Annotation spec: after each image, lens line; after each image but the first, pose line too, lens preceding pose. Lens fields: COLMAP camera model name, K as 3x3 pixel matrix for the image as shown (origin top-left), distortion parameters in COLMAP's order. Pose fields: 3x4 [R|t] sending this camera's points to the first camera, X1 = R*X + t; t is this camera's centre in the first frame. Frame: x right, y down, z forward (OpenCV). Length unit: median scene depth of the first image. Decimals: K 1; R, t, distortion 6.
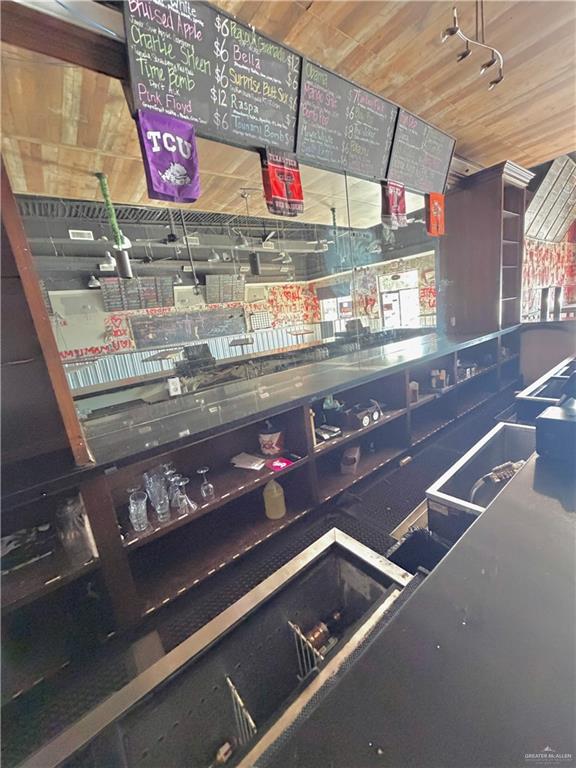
lens RADIAL K [[305.5, 0, 288.2], [0, 305.5, 382.6], [0, 0, 1]] dist [0.000781, -0.000317]
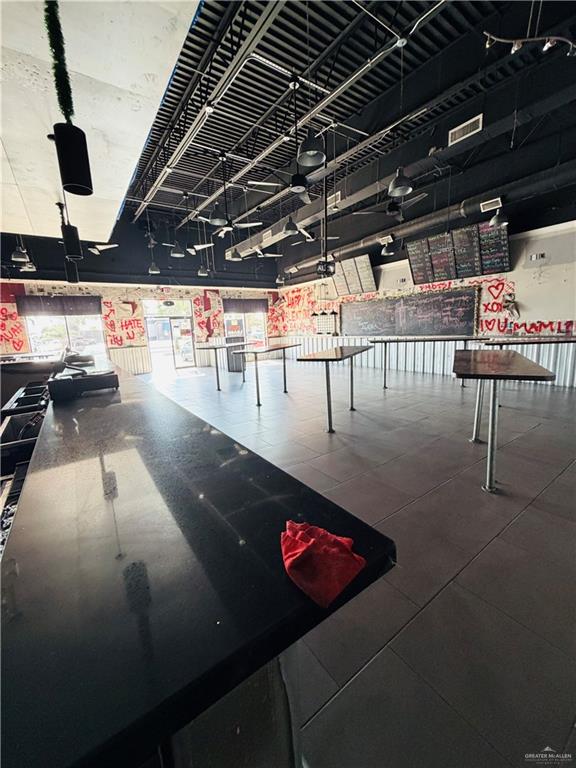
lens RADIAL K [[305.5, 0, 288.3], [0, 305.5, 380.5], [0, 0, 1]] dist [0.000781, -0.000317]
pose [[0.054507, -0.052350, 0.997140, -0.387978], [0.246845, 0.968335, 0.037344, 0.145655], [-0.967521, 0.244104, 0.065704, -0.236588]]
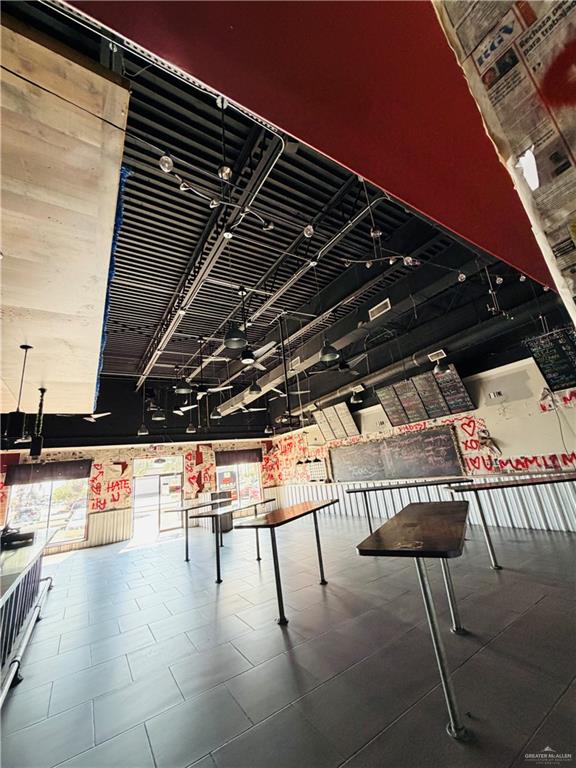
lens RADIAL K [[305.5, 0, 288.5], [0, 305.5, 380.6], [0, 0, 1]] dist [0.000781, -0.000317]
pose [[0.110628, 0.389403, 0.914400, -0.352163], [0.304834, 0.862407, -0.404142, 0.170333], [-0.945959, 0.323450, -0.023297, -0.582779]]
